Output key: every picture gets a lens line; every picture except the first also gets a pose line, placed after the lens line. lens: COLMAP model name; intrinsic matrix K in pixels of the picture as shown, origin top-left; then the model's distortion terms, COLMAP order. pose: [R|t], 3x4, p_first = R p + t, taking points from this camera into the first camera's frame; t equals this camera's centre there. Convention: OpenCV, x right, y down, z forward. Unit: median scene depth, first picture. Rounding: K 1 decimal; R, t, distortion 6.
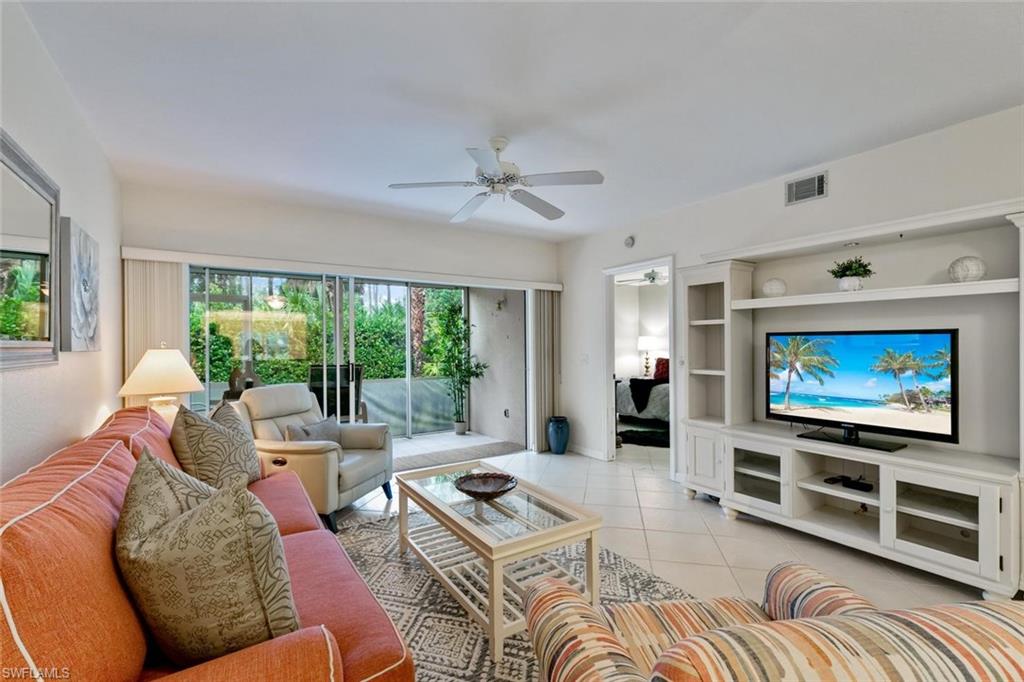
lens RADIAL K [[459.6, 0, 512.1], [0, 459.6, 336.6], [0, 0, 1]] dist [0.009955, -0.002402]
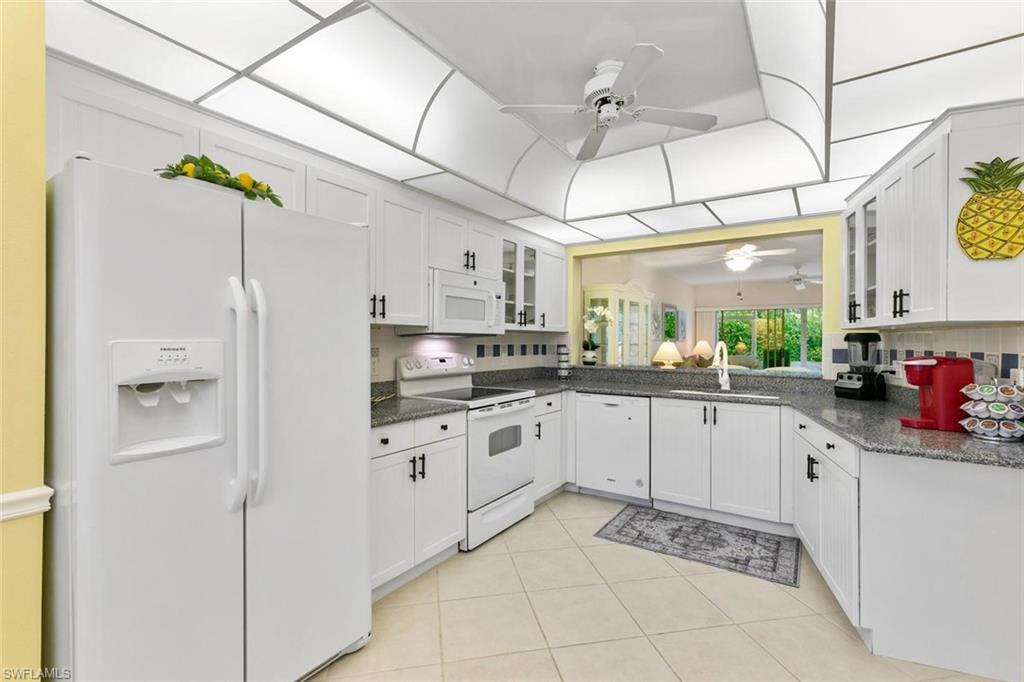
lens RADIAL K [[459.6, 0, 512.8], [0, 459.6, 338.4], [0, 0, 1]] dist [0.009955, -0.002402]
pose [[0.395319, 0.006304, -0.918522, 0.717876], [0.006873, 0.999928, 0.009821, -0.012681], [0.918518, -0.010195, 0.395247, -0.641798]]
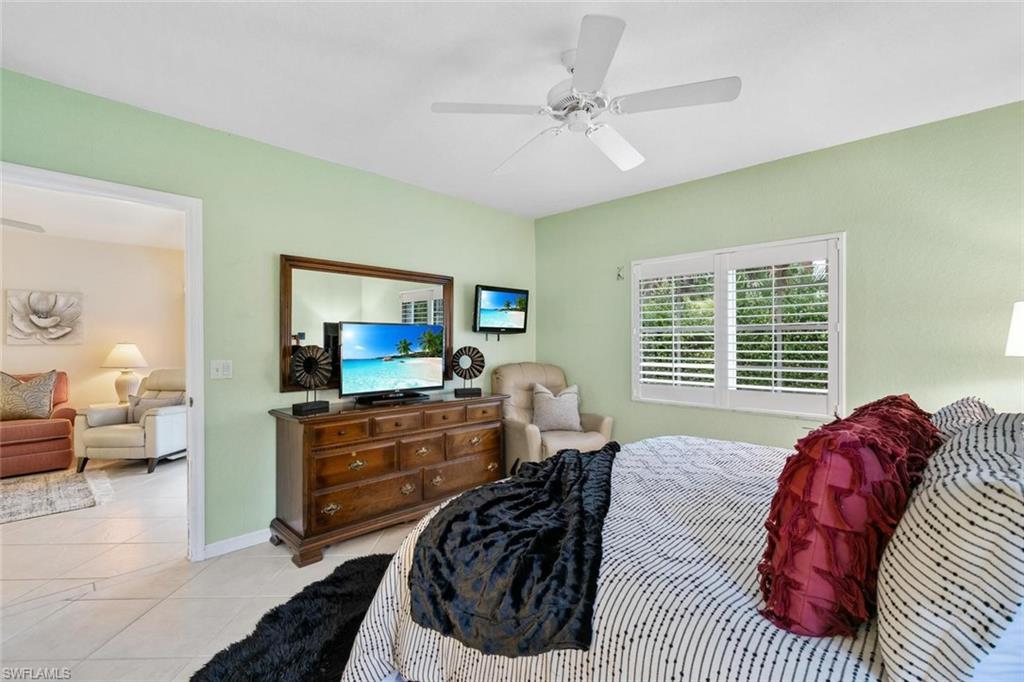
lens RADIAL K [[459.6, 0, 515.7], [0, 459.6, 341.9], [0, 0, 1]] dist [0.009955, -0.002402]
pose [[0.210054, -0.000565, -0.977690, 0.570330], [0.022732, 0.999732, 0.004306, 0.019228], [0.977425, -0.023129, 0.210011, 0.893700]]
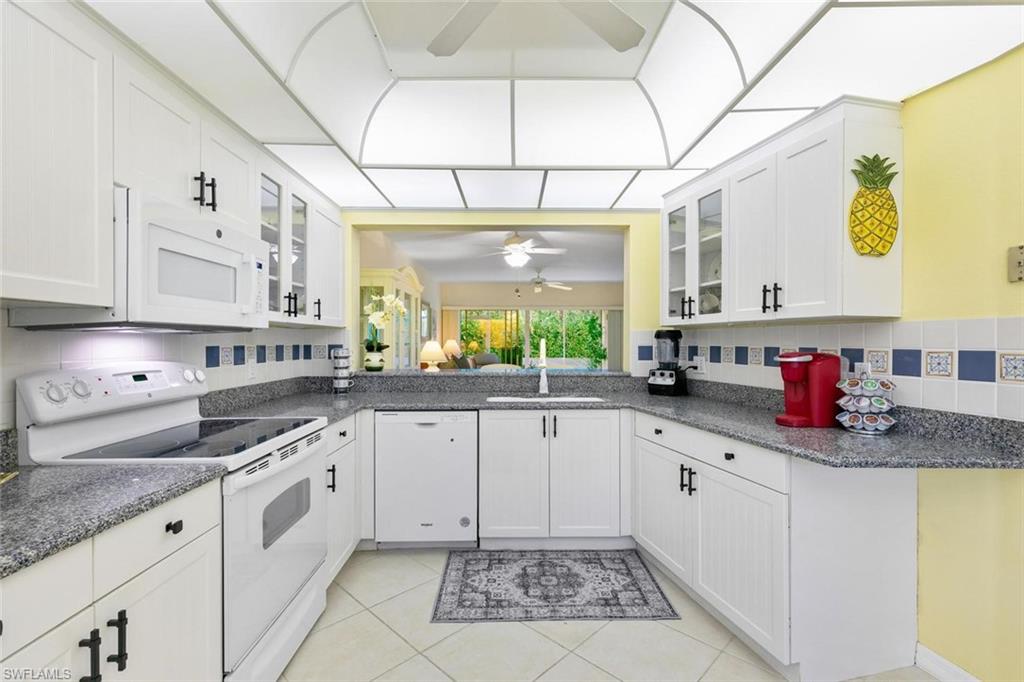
lens RADIAL K [[459.6, 0, 511.0], [0, 459.6, 341.6], [0, 0, 1]] dist [0.009955, -0.002402]
pose [[0.842453, 0.009432, -0.538688, 0.557682], [0.001942, 0.999787, 0.020544, -0.009600], [0.538767, -0.018353, 0.842255, -0.622882]]
